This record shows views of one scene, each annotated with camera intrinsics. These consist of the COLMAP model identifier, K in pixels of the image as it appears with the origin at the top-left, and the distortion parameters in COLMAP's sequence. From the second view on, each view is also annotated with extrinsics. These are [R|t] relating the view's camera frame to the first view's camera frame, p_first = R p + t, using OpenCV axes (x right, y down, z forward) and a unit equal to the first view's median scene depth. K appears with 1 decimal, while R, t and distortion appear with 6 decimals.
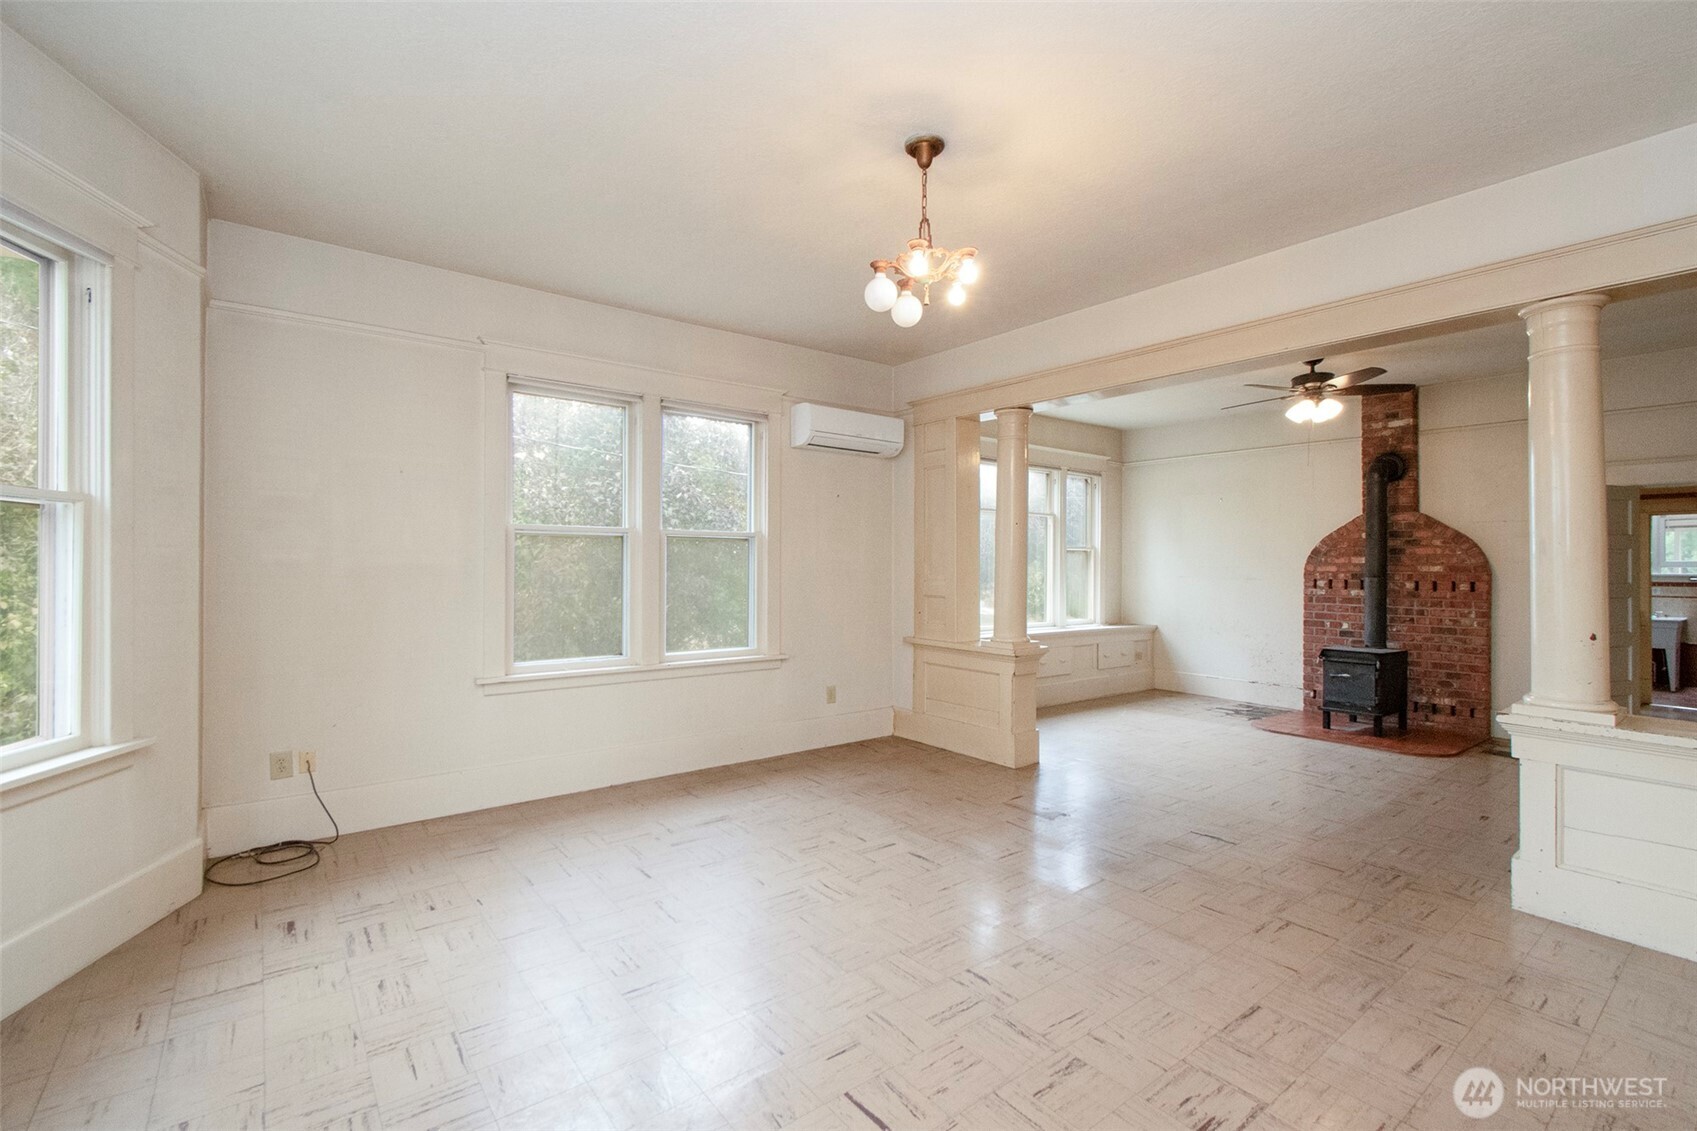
lens RADIAL K [[745.8, 0, 843.4], [0, 745.8, 560.9], [0, 0, 1]] dist [-0.004440, -0.001909]
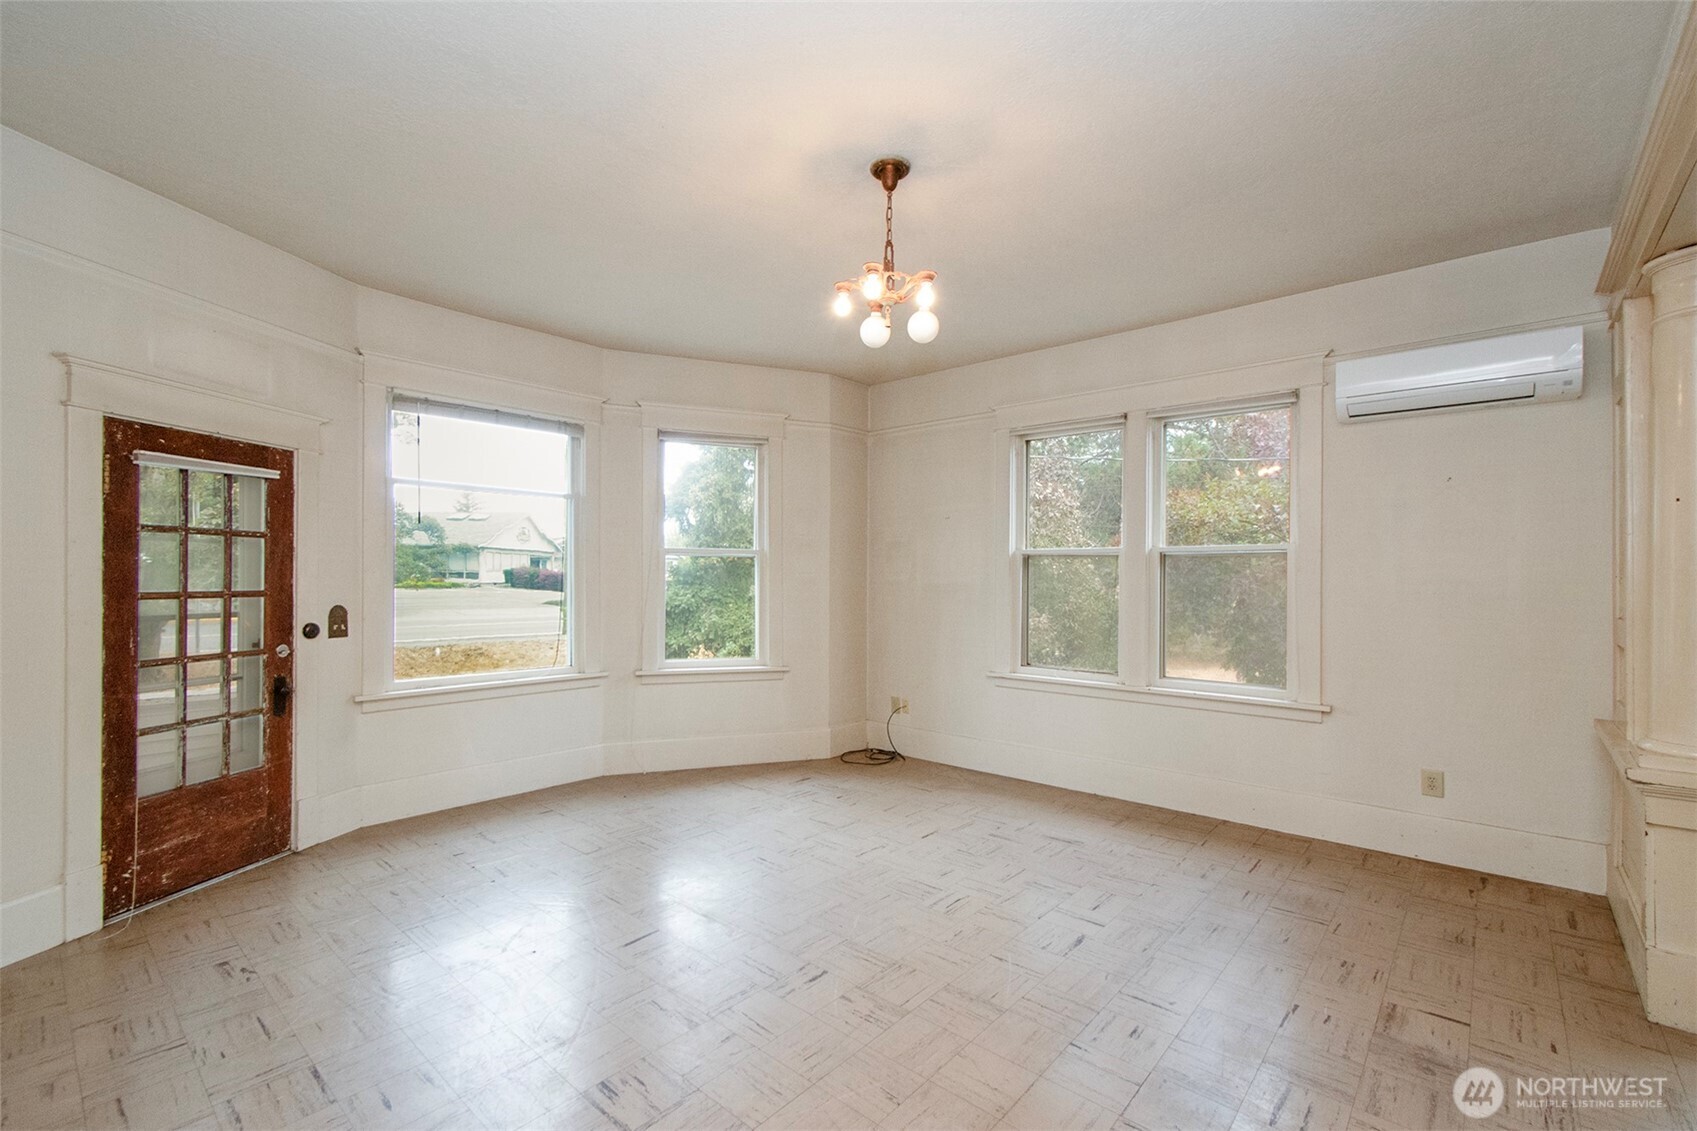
lens RADIAL K [[745.8, 0, 845.0], [0, 745.8, 572.9], [0, 0, 1]] dist [-0.004440, -0.001909]
pose [[0.180997, -0.011598, -0.983415, 1.175737], [0.001127, 0.999932, -0.011585, 0.001012], [0.983483, 0.000988, 0.180998, 0.814978]]
